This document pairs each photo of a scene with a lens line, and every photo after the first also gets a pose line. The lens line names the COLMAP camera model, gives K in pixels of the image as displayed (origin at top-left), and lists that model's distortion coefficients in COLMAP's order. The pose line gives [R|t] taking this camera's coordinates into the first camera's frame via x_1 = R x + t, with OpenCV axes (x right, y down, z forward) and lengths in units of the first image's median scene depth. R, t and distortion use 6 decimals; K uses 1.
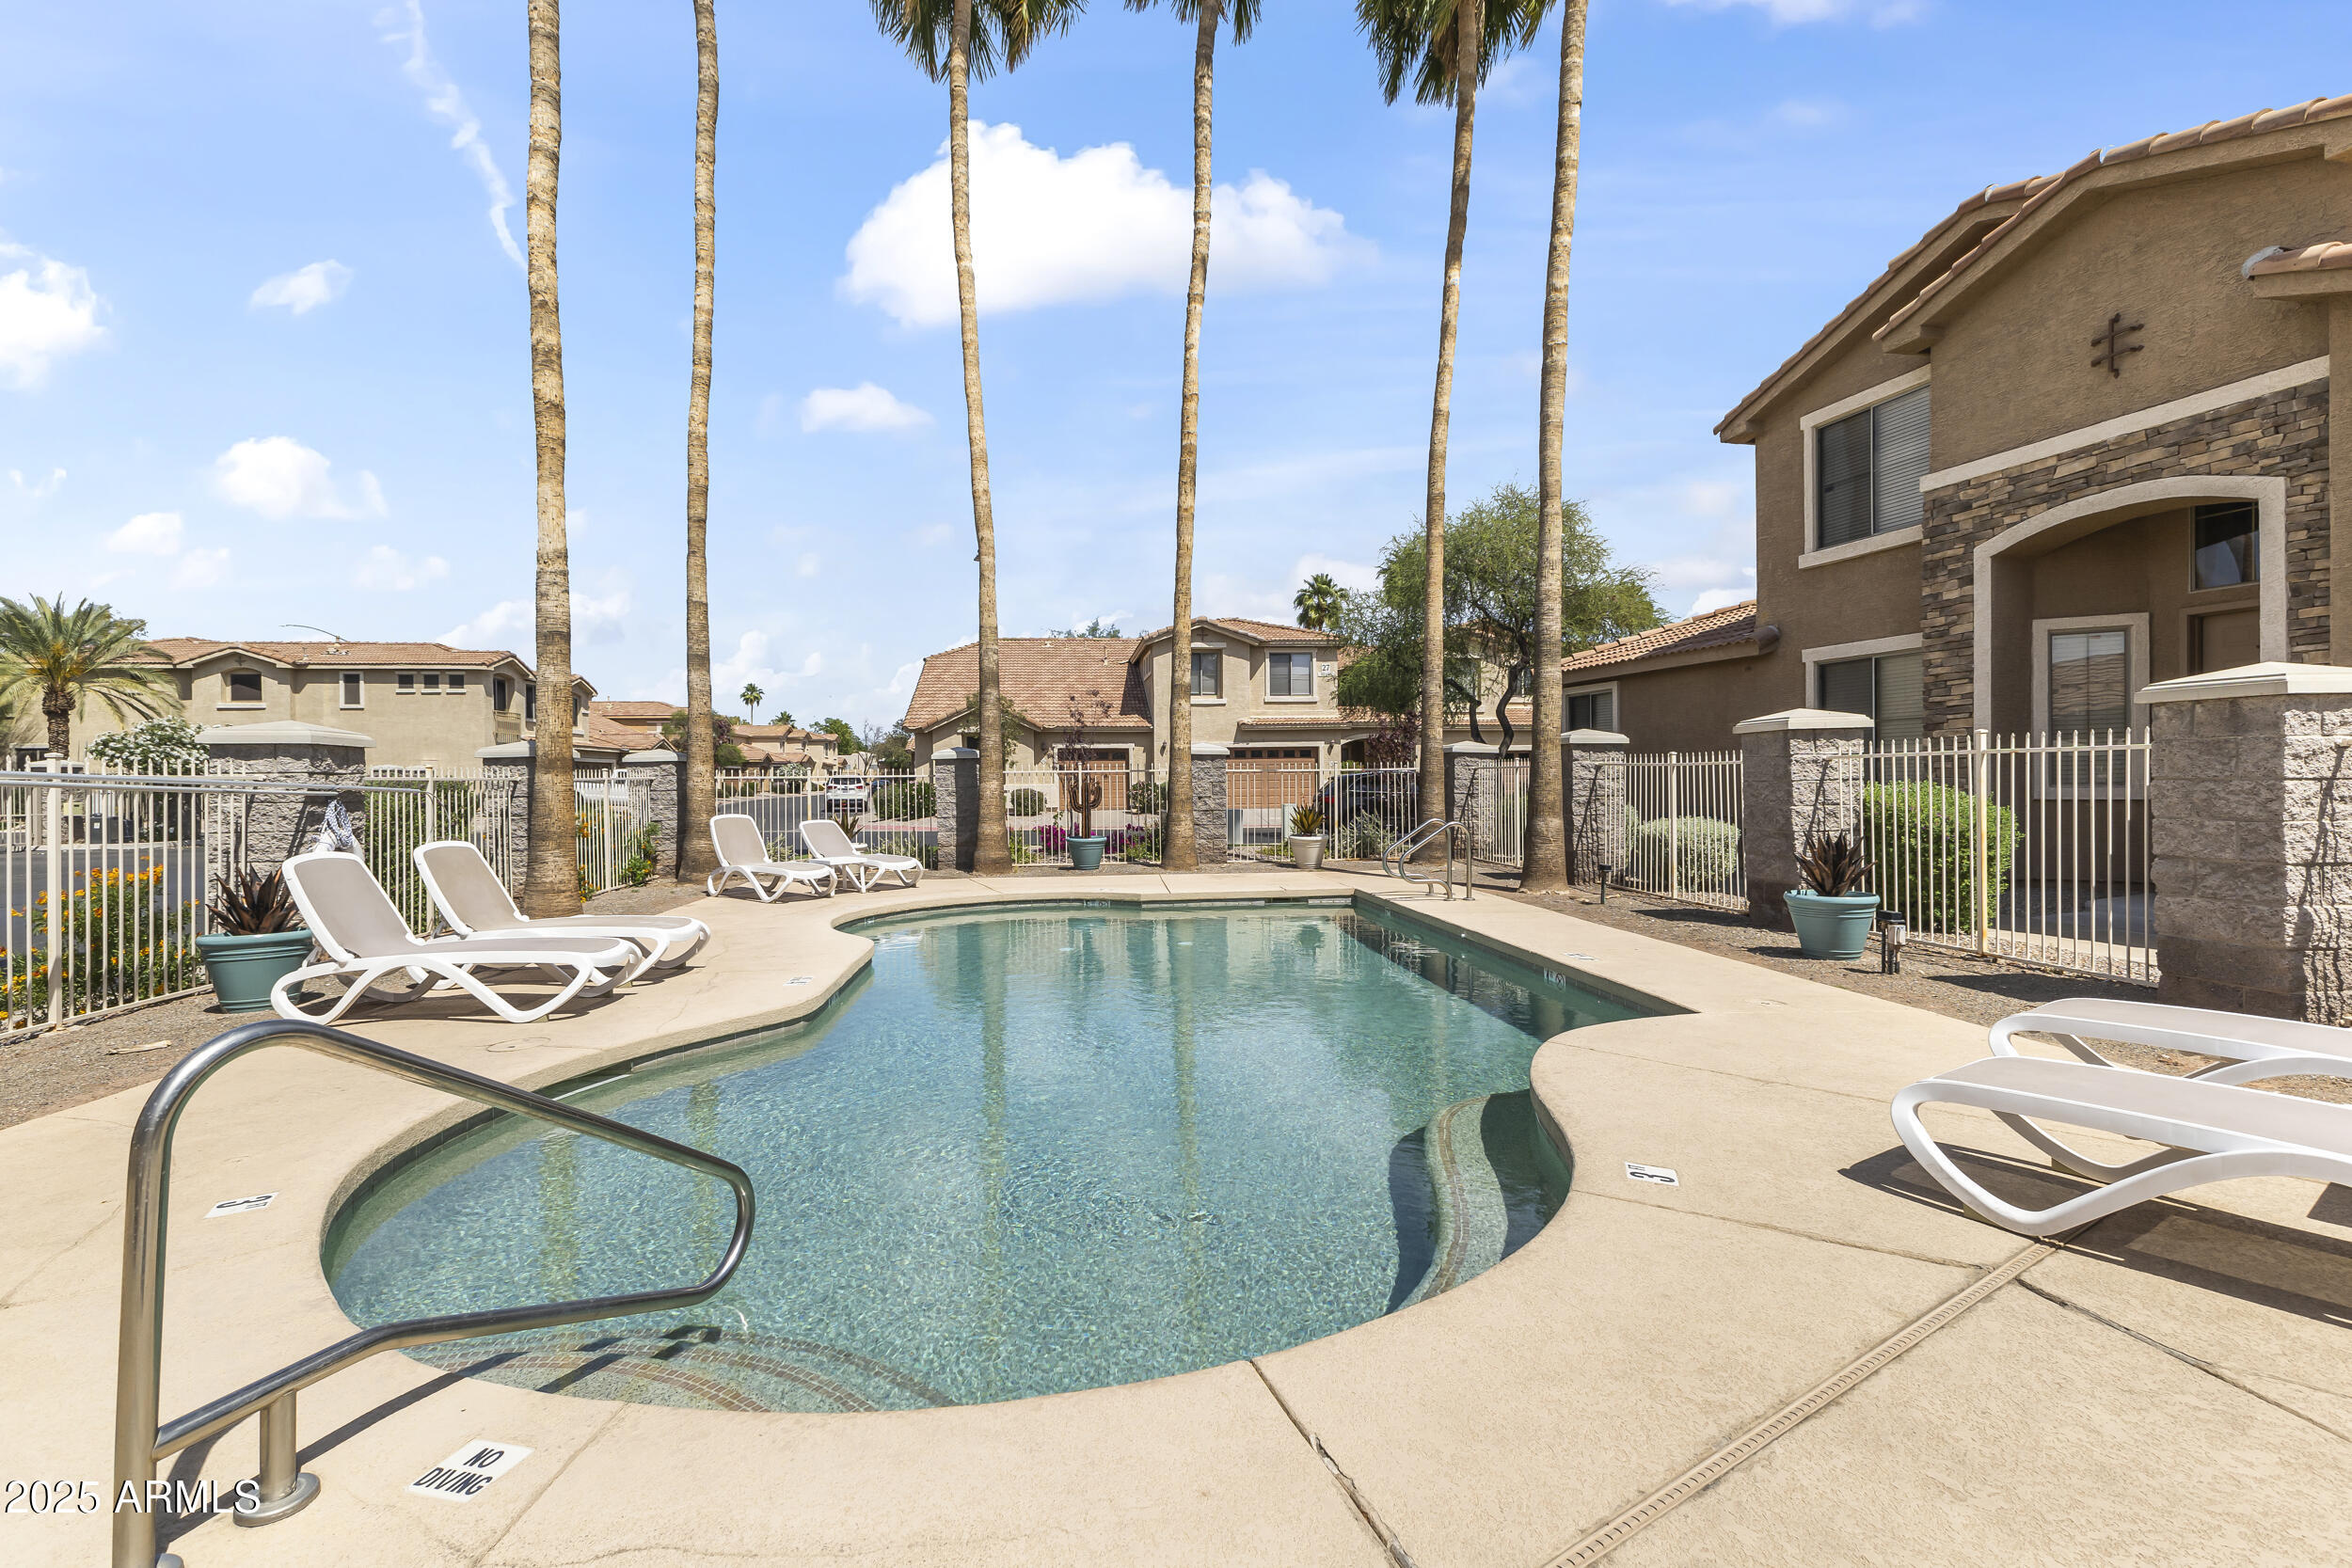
lens RADIAL K [[1053.4, 0, 1172.3], [0, 1053.4, 795.4], [0, 0, 1]] dist [0.015194, -0.001559]
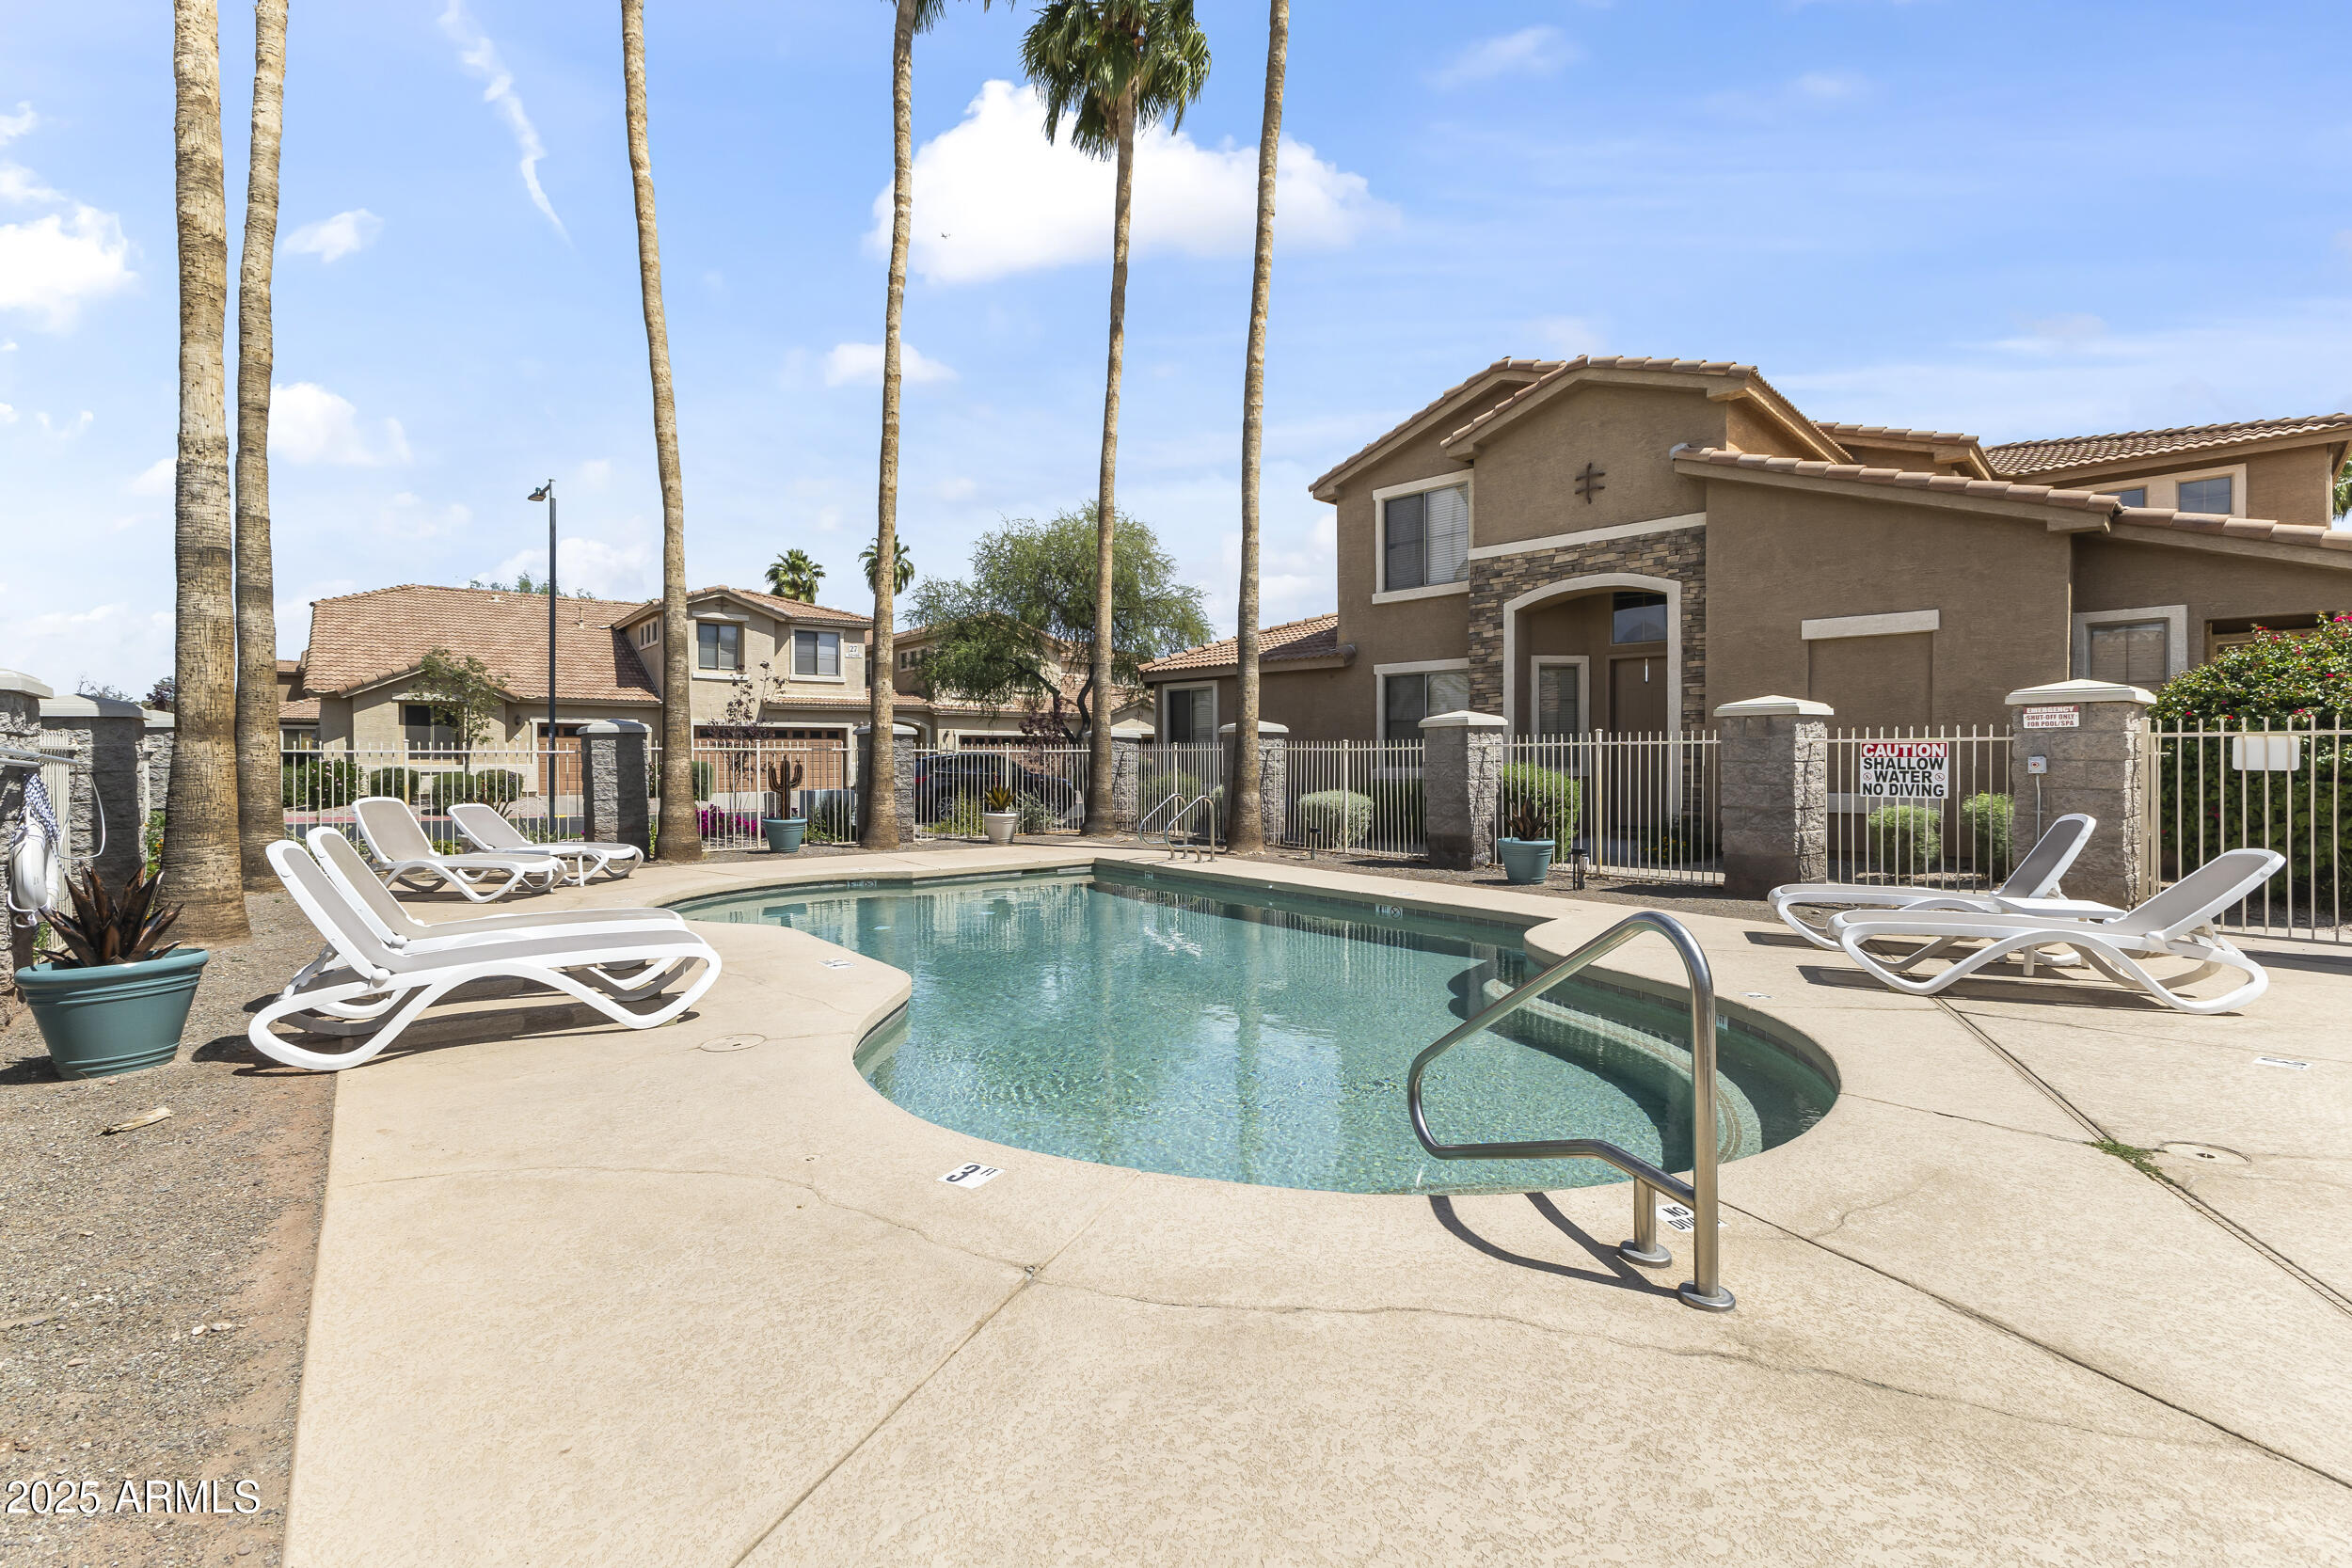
lens RADIAL K [[1037.1, 0, 1177.7], [0, 1037.1, 776.6], [0, 0, 1]] dist [0.013948, -0.000459]
pose [[0.851183, -0.000107, 0.524869, -0.343955], [0.001488, 0.999996, -0.002209, 0.005743], [-0.524867, 0.002661, 0.851180, 0.024342]]
